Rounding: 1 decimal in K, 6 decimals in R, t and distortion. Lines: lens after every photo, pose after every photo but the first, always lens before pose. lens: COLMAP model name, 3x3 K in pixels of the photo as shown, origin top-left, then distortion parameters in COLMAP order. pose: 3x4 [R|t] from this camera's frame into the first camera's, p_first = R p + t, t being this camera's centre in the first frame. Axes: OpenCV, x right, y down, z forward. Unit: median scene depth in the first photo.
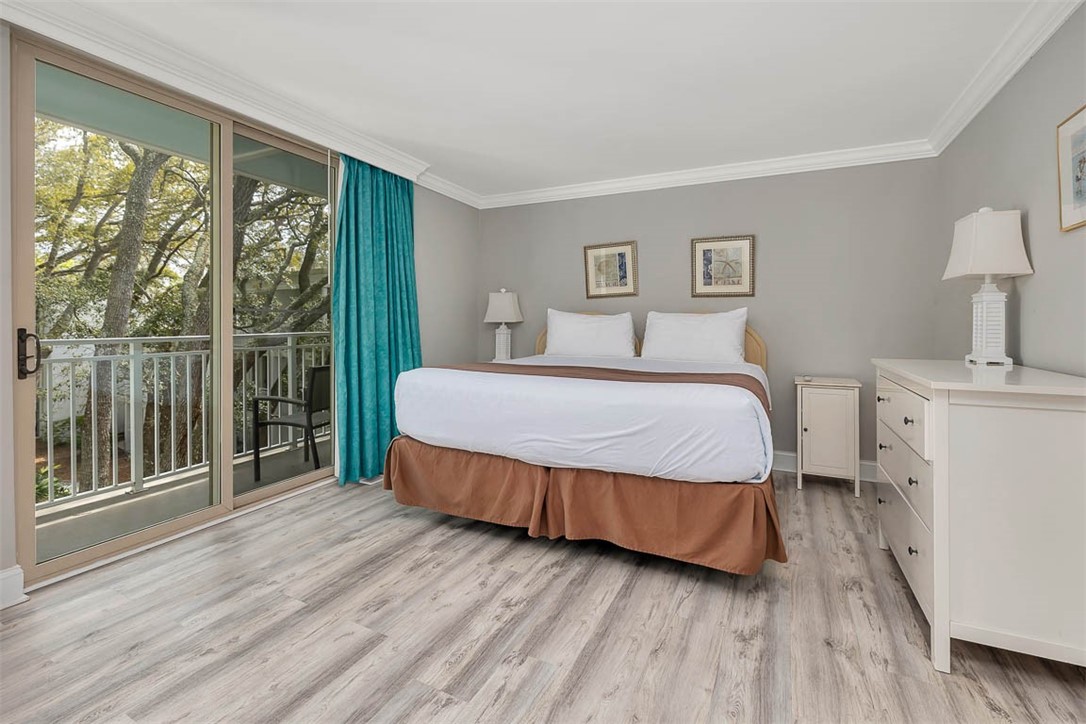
lens RADIAL K [[476.0, 0, 541.1], [0, 476.0, 327.3], [0, 0, 1]] dist [-0.002402, -0.000030]
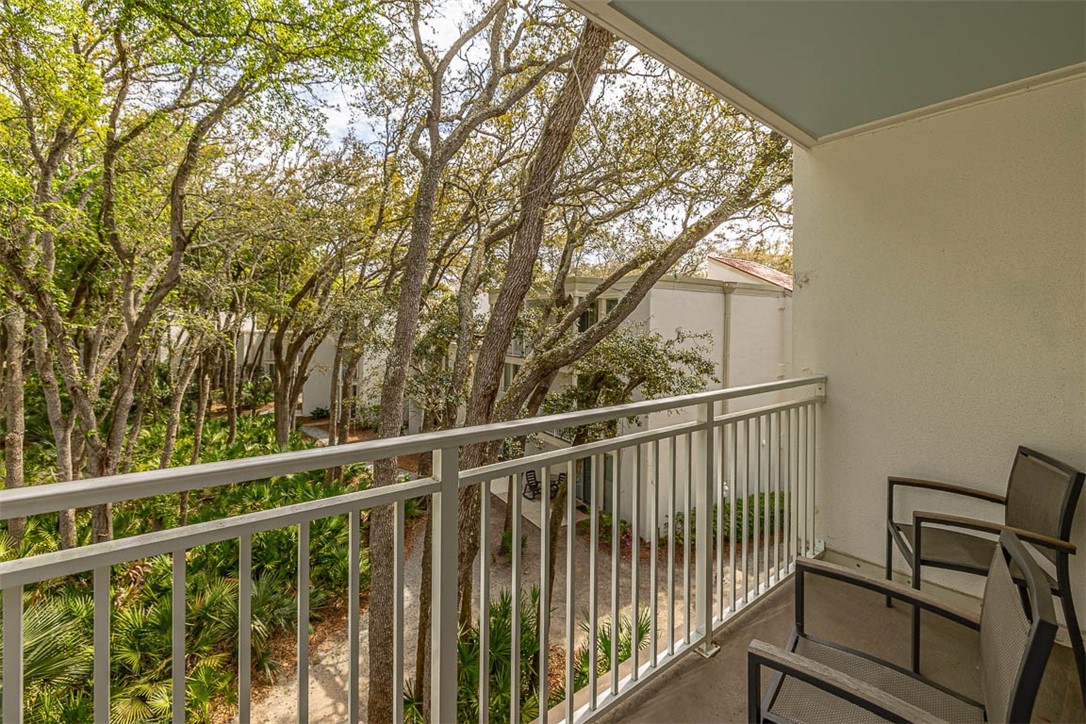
lens RADIAL K [[476.0, 0, 541.1], [0, 476.0, 327.3], [0, 0, 1]] dist [-0.002402, -0.000030]
pose [[0.900652, 0.007622, -0.434474, -0.117254], [-0.014294, 0.999825, -0.012091, -0.010672], [0.434306, 0.017100, 0.900603, 0.130526]]
